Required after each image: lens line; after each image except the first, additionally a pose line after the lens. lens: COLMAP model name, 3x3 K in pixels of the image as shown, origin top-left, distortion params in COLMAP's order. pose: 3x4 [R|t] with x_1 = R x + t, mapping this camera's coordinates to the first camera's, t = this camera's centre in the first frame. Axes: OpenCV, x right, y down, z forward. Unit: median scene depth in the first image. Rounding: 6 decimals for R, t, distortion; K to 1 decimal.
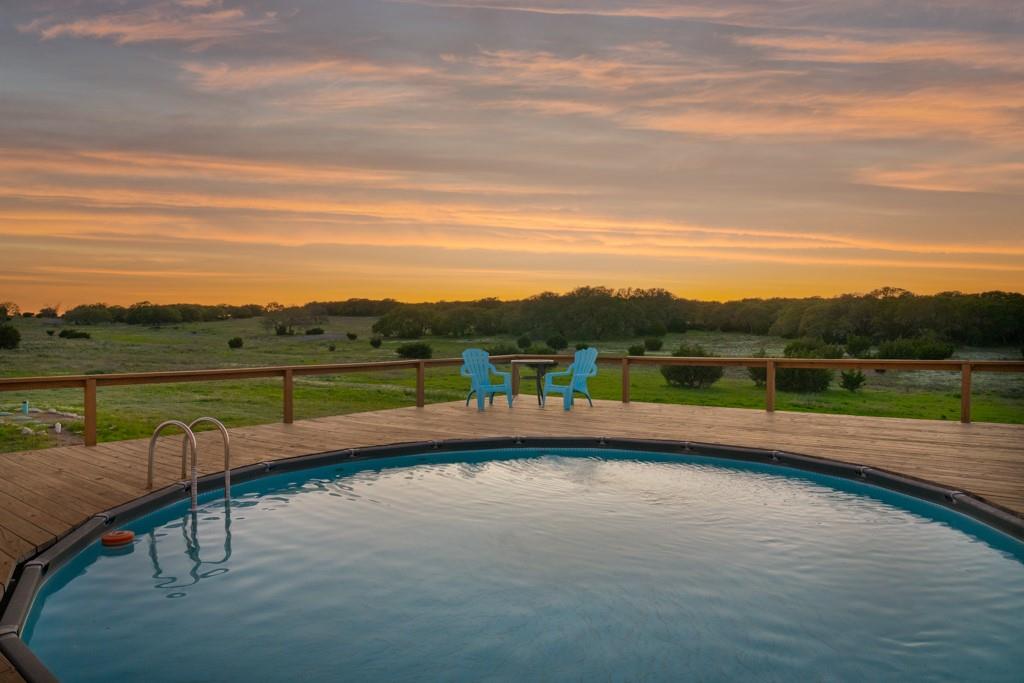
lens RADIAL K [[694.6, 0, 518.1], [0, 694.6, 346.9], [0, 0, 1]] dist [-0.010400, -0.000499]
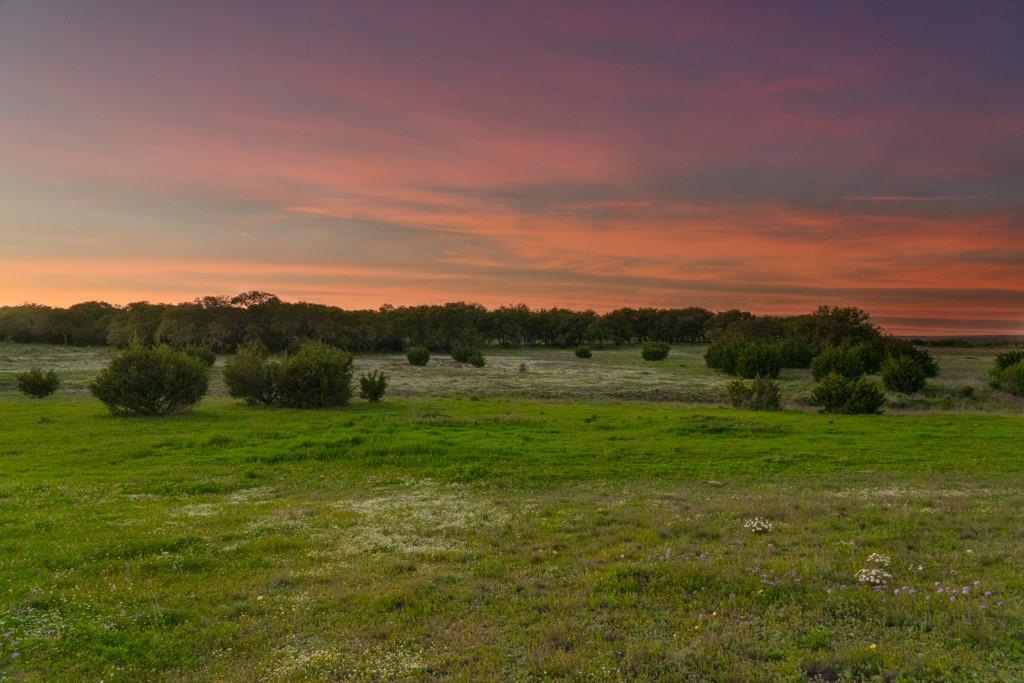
lens RADIAL K [[694.6, 0, 518.5], [0, 694.6, 343.0], [0, 0, 1]] dist [-0.010400, -0.000499]
pose [[0.552023, 0.004527, 0.833817, -0.032652], [0.023525, 0.999503, -0.021001, 0.009096], [-0.833497, 0.031209, 0.551642, 0.217713]]
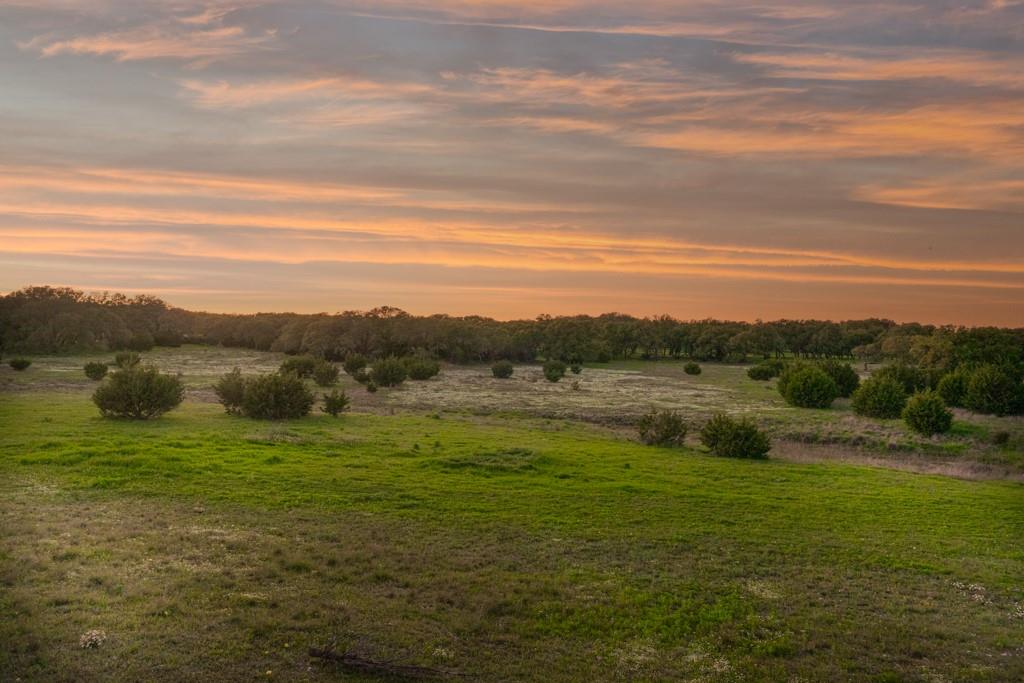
lens RADIAL K [[694.6, 0, 508.3], [0, 694.6, 338.1], [0, 0, 1]] dist [-0.010400, -0.000499]
pose [[0.796236, 0.025270, 0.604459, 0.057191], [-0.004091, 0.999329, -0.036389, -0.002192], [-0.604973, 0.026501, 0.795805, 0.072711]]
